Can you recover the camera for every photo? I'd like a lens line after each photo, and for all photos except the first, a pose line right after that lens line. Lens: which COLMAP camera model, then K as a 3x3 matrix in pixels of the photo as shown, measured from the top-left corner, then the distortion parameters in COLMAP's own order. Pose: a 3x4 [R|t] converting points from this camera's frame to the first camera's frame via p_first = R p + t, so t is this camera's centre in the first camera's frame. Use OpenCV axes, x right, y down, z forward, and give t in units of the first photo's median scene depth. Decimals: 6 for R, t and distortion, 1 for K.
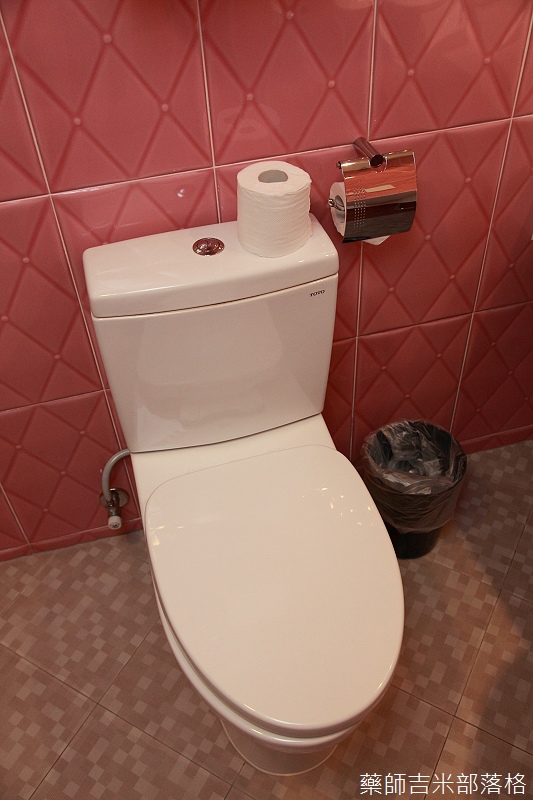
lens RADIAL K [[720.1, 0, 266.5], [0, 720.1, 400.0], [0, 0, 1]] dist [-0.050176, 0.002611]
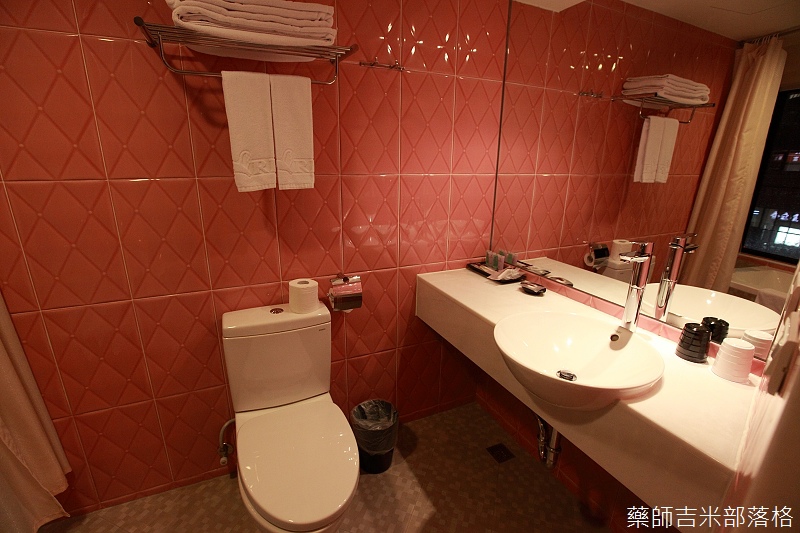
lens RADIAL K [[360.2, 0, 400.0], [0, 360.2, 266.5], [0, 0, 1]] dist [-0.029535, 0.000081]
pose [[0.984097, 0.005875, 0.177535, 0.088858], [0.078649, 0.881736, -0.465141, 0.199347], [-0.159272, 0.471707, 0.867252, -0.164031]]
